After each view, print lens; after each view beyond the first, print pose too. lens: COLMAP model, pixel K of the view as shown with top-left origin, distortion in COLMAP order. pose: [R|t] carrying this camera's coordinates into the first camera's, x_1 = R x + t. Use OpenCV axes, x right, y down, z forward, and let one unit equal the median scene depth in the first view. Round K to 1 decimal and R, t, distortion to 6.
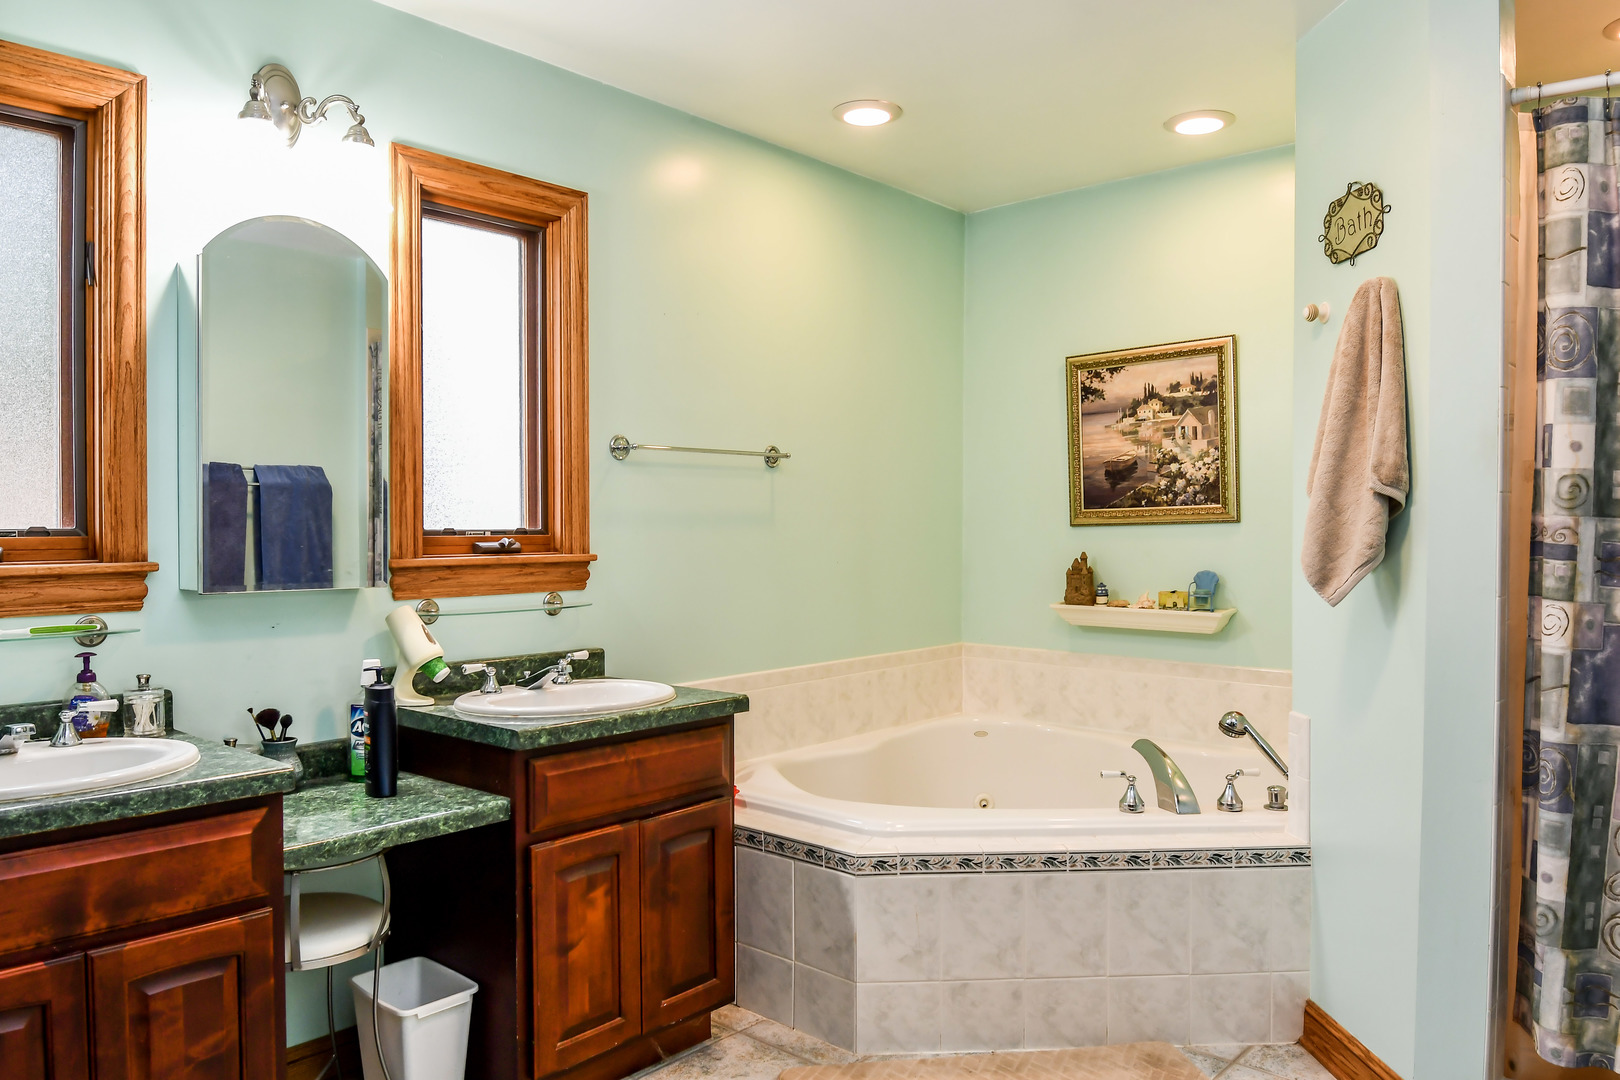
lens RADIAL K [[1173.9, 0, 806.4], [0, 1173.9, 535.8], [0, 0, 1]] dist [-0.005287, -0.028413]
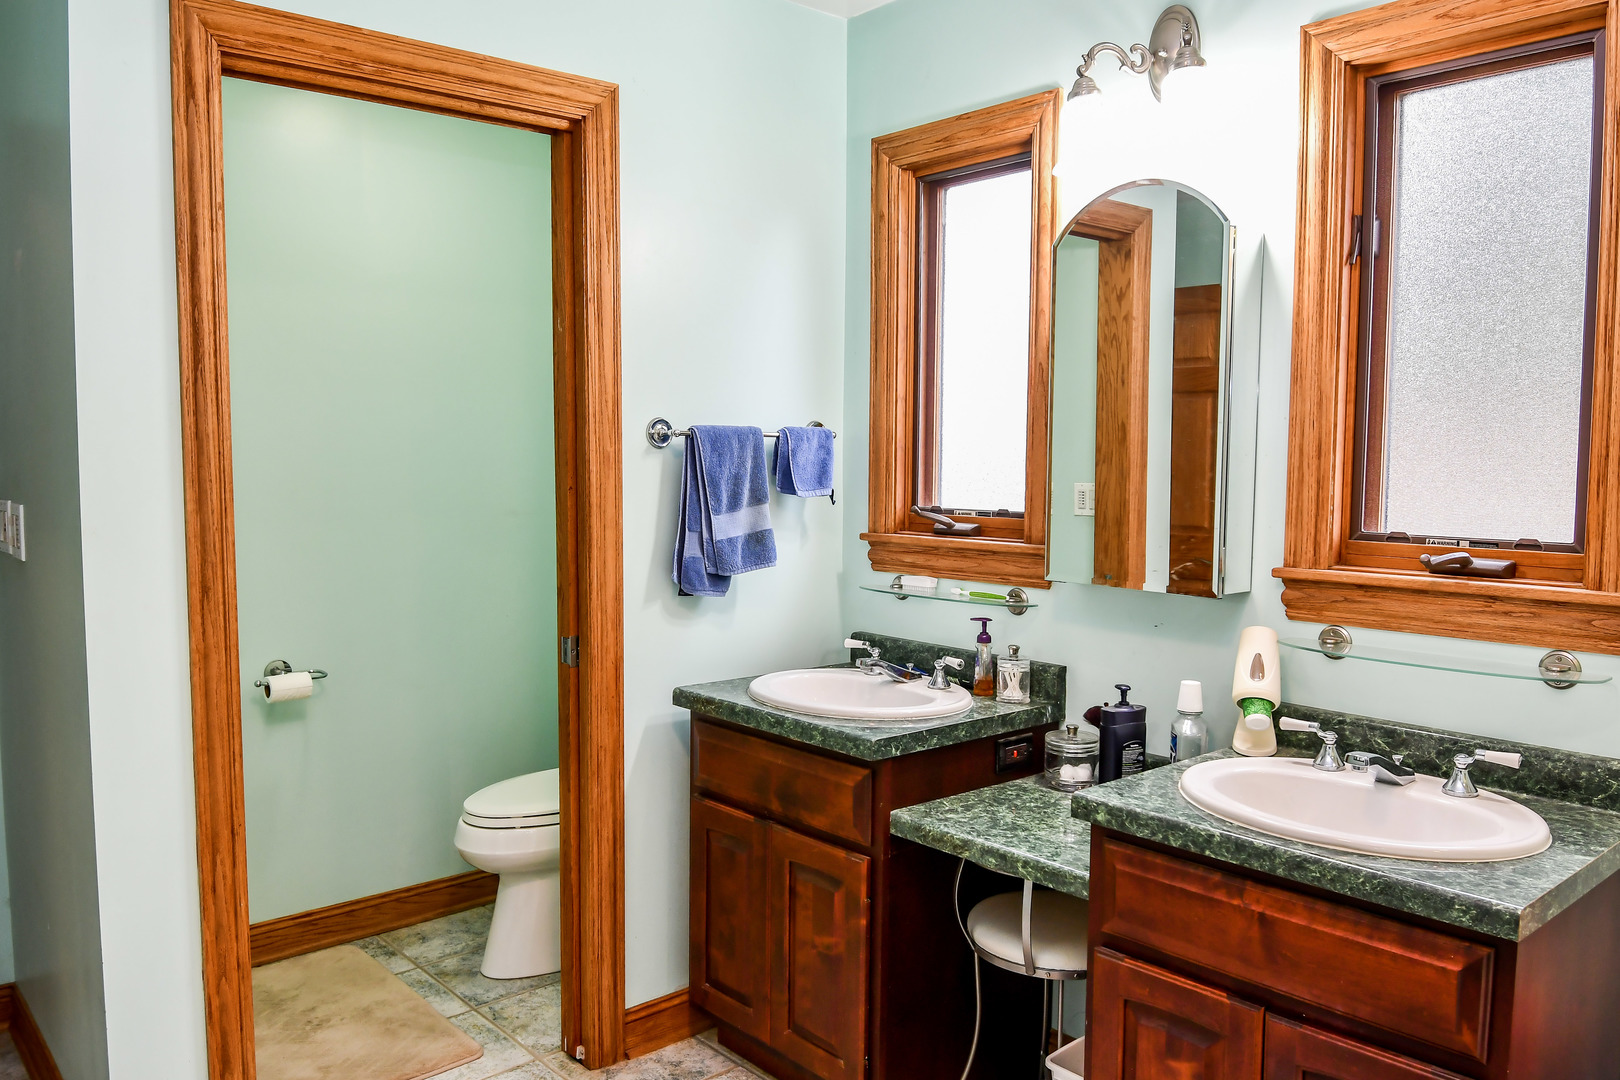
lens RADIAL K [[1173.9, 0, 805.0], [0, 1173.9, 551.9], [0, 0, 1]] dist [-0.005287, -0.028413]
pose [[-0.121187, 0.079245, -0.989461, 0.503913], [-0.017532, 0.996482, 0.081955, -0.053222], [0.992475, 0.027279, -0.119372, 0.835310]]
